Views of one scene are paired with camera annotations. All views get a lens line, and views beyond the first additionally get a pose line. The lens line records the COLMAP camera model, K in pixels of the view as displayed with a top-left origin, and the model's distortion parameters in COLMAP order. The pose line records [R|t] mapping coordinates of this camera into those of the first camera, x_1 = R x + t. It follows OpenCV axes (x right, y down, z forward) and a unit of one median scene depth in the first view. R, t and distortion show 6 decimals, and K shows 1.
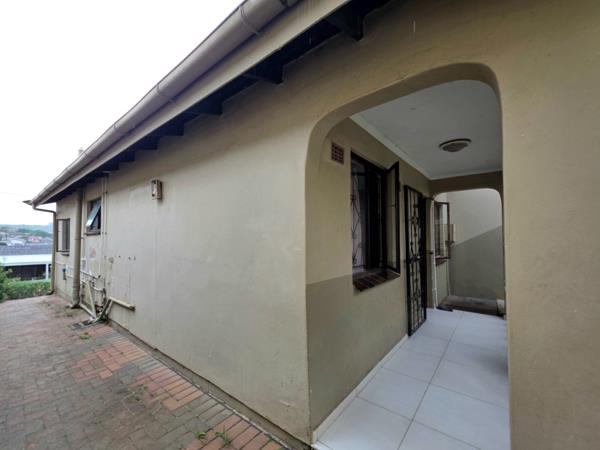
lens RADIAL K [[244.6, 0, 300.0], [0, 244.6, 225.0], [0, 0, 1]] dist [0.001700, 0.000415]
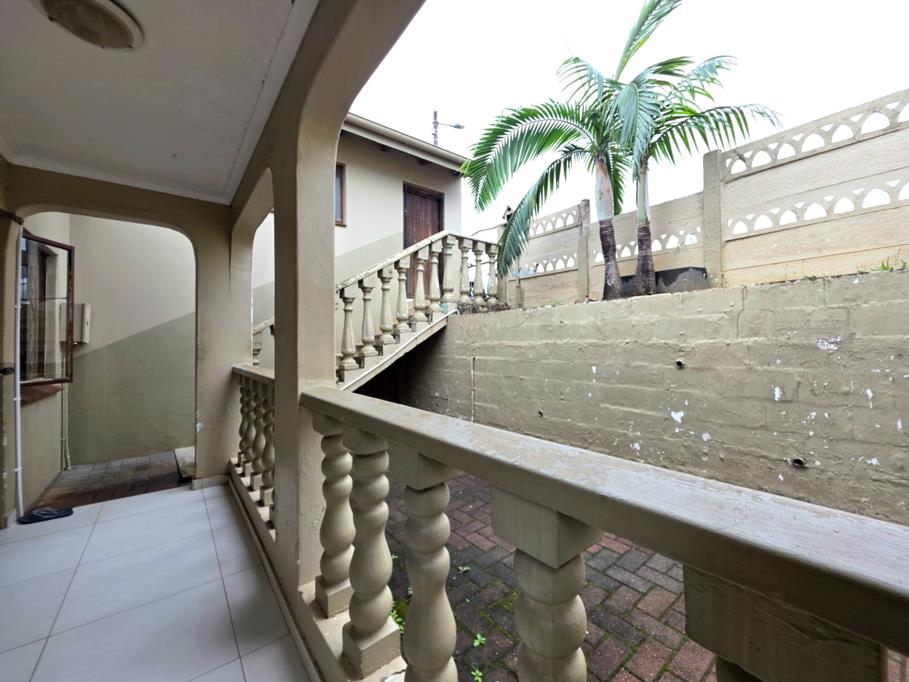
lens RADIAL K [[370.6, 0, 454.5], [0, 370.6, 341.0], [0, 0, 1]] dist [0.001700, 0.000415]
pose [[0.225193, 0.009360, 0.974269, 0.135080], [-0.043095, 0.999071, 0.000363, 0.035714], [-0.973361, -0.042068, 0.225388, 0.214685]]
